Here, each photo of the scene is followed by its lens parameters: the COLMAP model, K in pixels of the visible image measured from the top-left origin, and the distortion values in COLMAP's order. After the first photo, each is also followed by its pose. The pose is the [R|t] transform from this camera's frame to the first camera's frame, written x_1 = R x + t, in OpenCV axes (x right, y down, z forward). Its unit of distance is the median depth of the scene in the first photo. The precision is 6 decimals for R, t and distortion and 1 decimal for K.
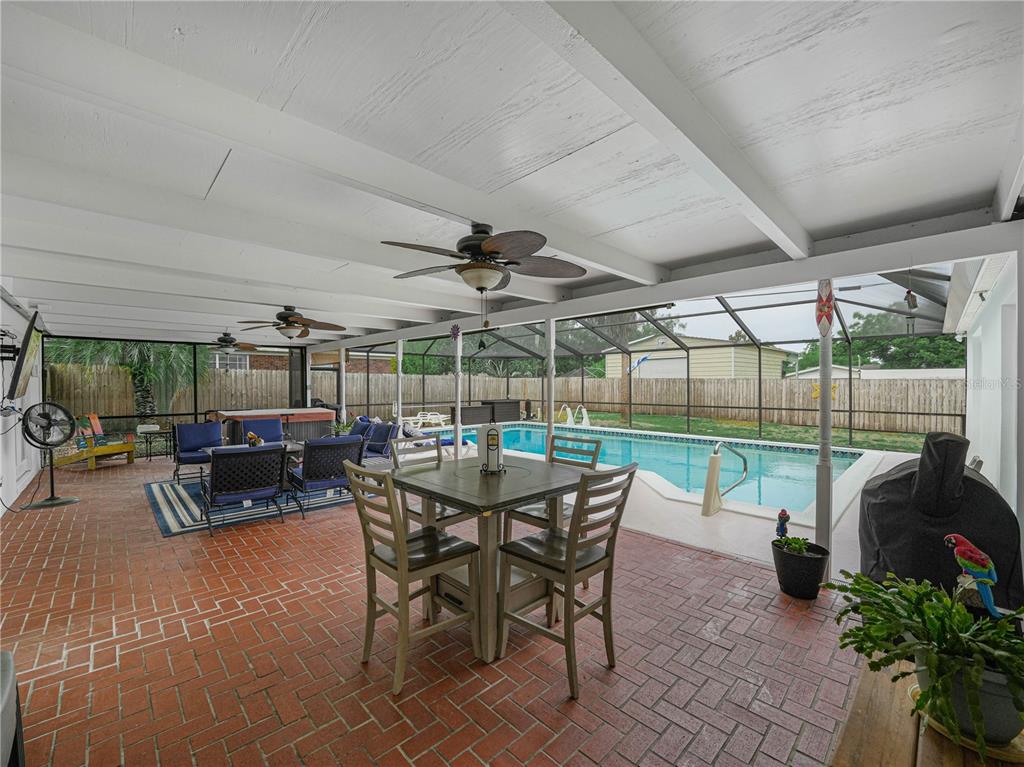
lens RADIAL K [[418.5, 0, 518.2], [0, 418.5, 389.0], [0, 0, 1]] dist [-0.011213, 0.000212]
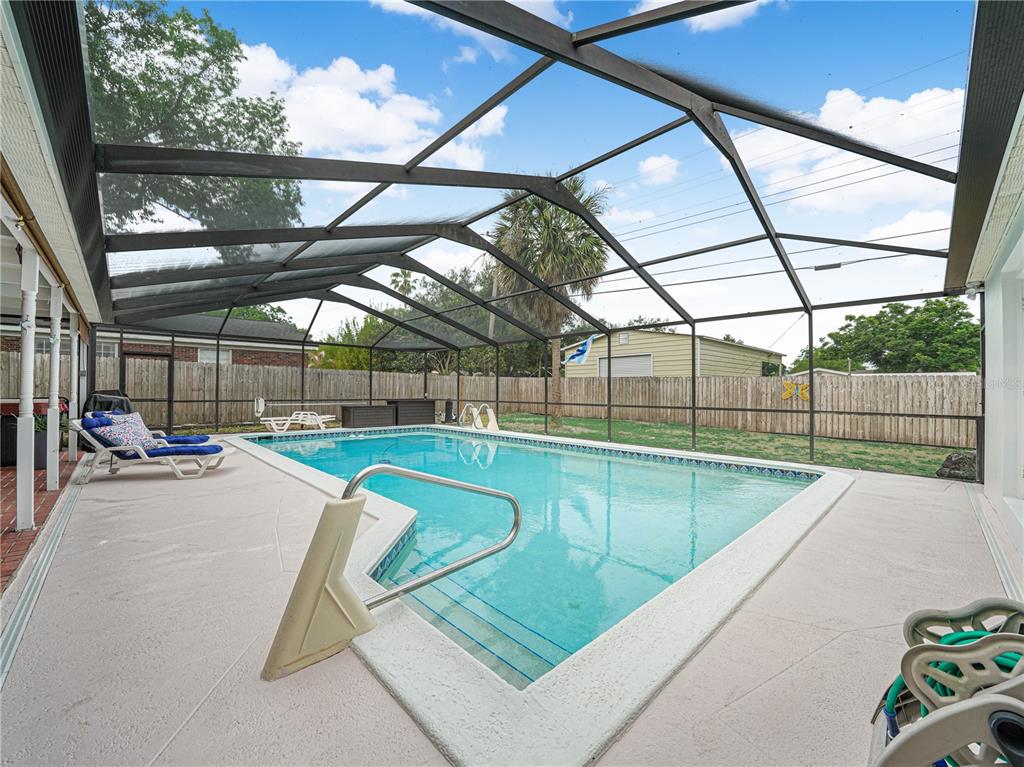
lens RADIAL K [[418.5, 0, 506.4], [0, 418.5, 388.3], [0, 0, 1]] dist [-0.011213, 0.000212]
pose [[0.999895, 0.008851, -0.011456, 0.197255], [-0.009020, 0.999851, -0.014716, 0.019161], [0.011324, 0.014818, 0.999826, 0.196779]]
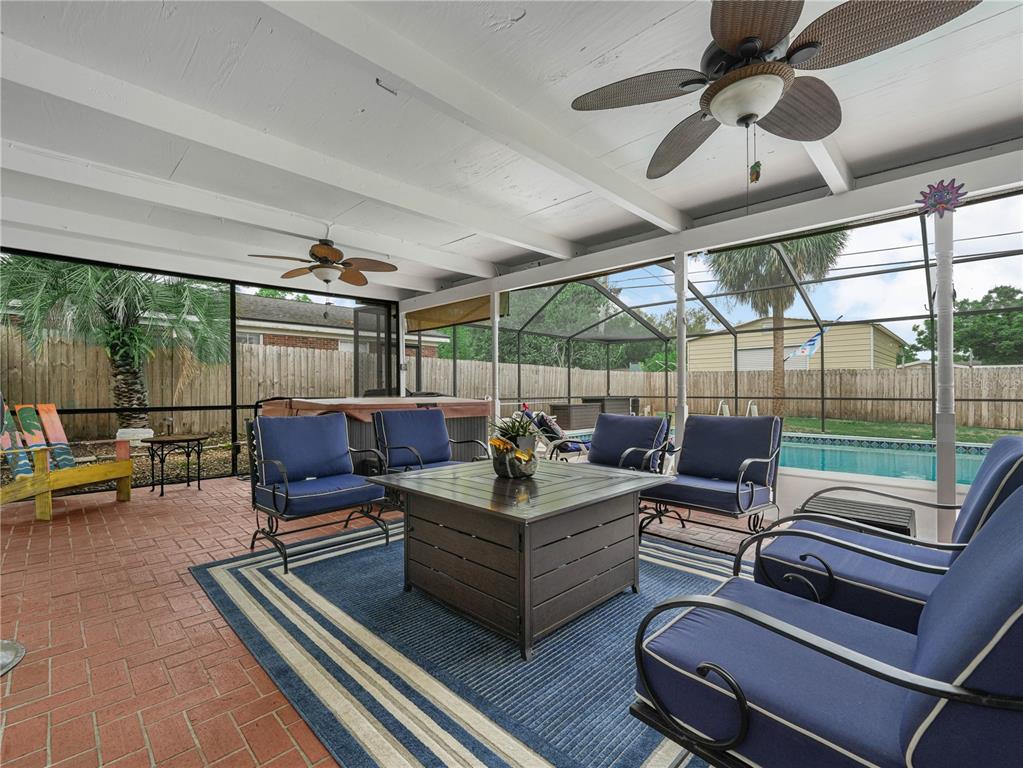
lens RADIAL K [[468.6, 0, 540.6], [0, 468.6, 385.7], [0, 0, 1]] dist [0.000413, 0.000927]
pose [[0.999664, -0.000091, 0.025922, -0.223239], [0.000461, 0.999898, -0.014269, 0.023986], [-0.025918, 0.014276, 0.999562, 0.208811]]
